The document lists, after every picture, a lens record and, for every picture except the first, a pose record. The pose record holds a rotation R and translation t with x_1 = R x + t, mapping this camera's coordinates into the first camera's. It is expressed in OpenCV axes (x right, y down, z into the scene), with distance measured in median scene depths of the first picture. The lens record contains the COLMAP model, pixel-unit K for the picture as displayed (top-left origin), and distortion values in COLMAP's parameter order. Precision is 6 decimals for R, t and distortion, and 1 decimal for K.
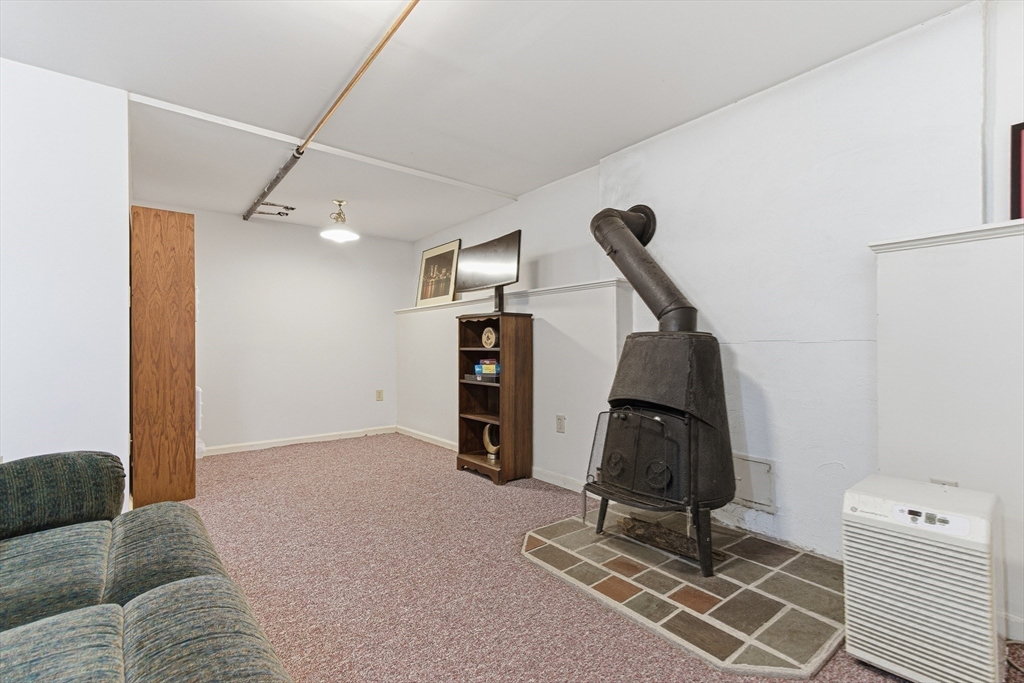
lens RADIAL K [[452.3, 0, 512.4], [0, 452.3, 348.9], [0, 0, 1]] dist [0.005110, 0.000368]
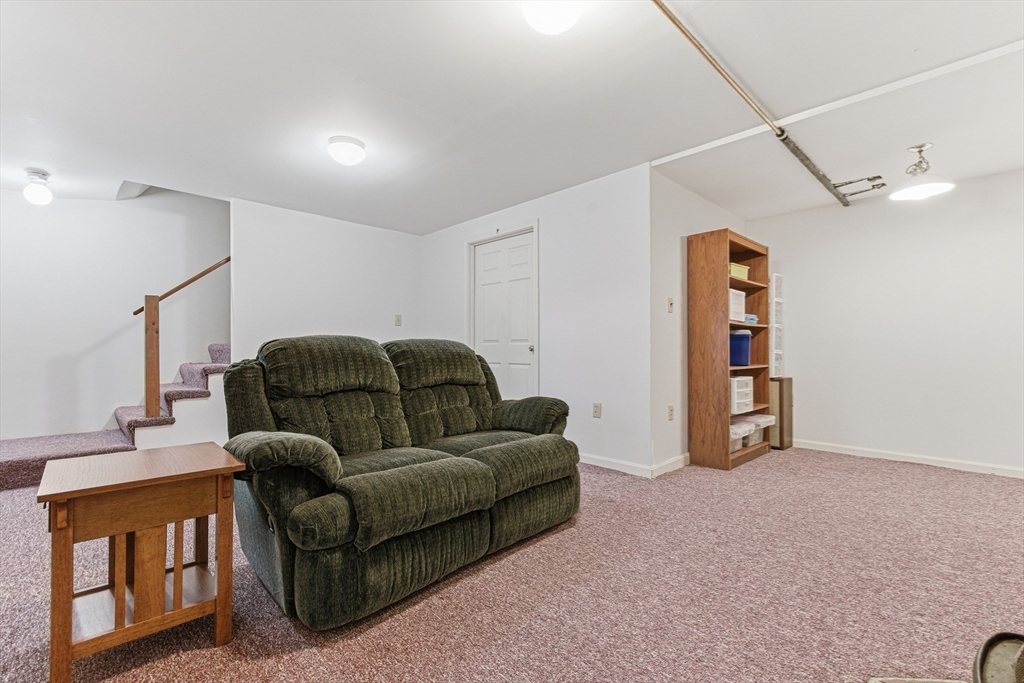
lens RADIAL K [[452.3, 0, 512.4], [0, 452.3, 348.9], [0, 0, 1]] dist [0.005110, 0.000368]
pose [[0.093481, 0.003722, -0.995614, 0.516132], [-0.004846, 0.999983, 0.003283, 0.018170], [0.995609, 0.004518, 0.093497, 0.430090]]
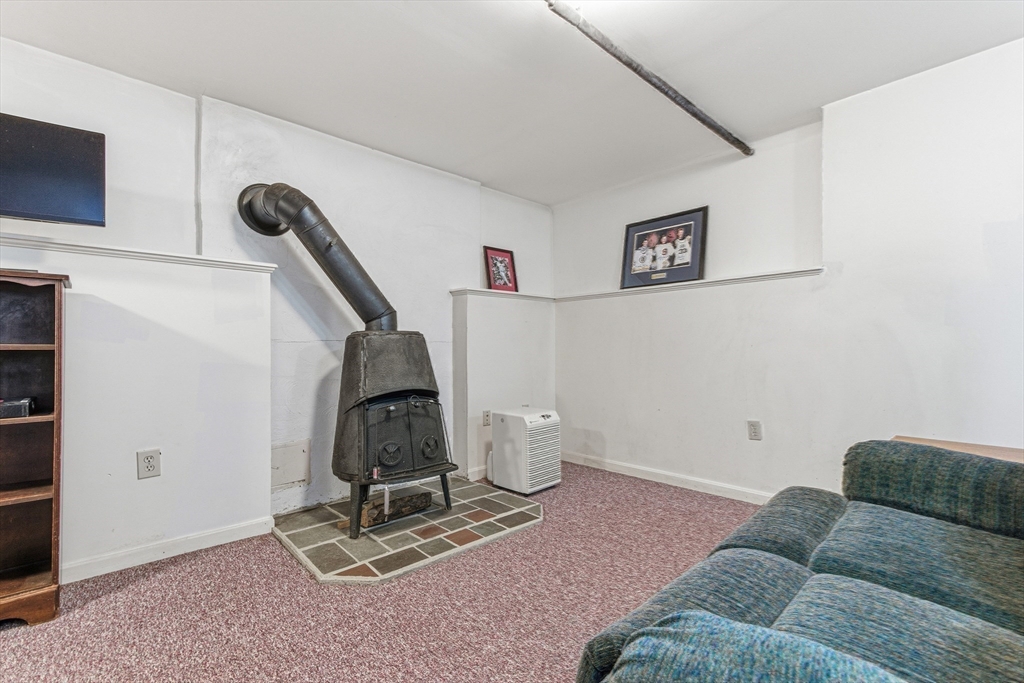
lens RADIAL K [[452.3, 0, 512.4], [0, 452.3, 348.9], [0, 0, 1]] dist [0.005110, 0.000368]
pose [[-0.076331, 0.004989, 0.997070, -0.787986], [0.007831, 0.999960, -0.004404, 0.013151], [-0.997052, 0.007472, -0.076367, 0.734699]]
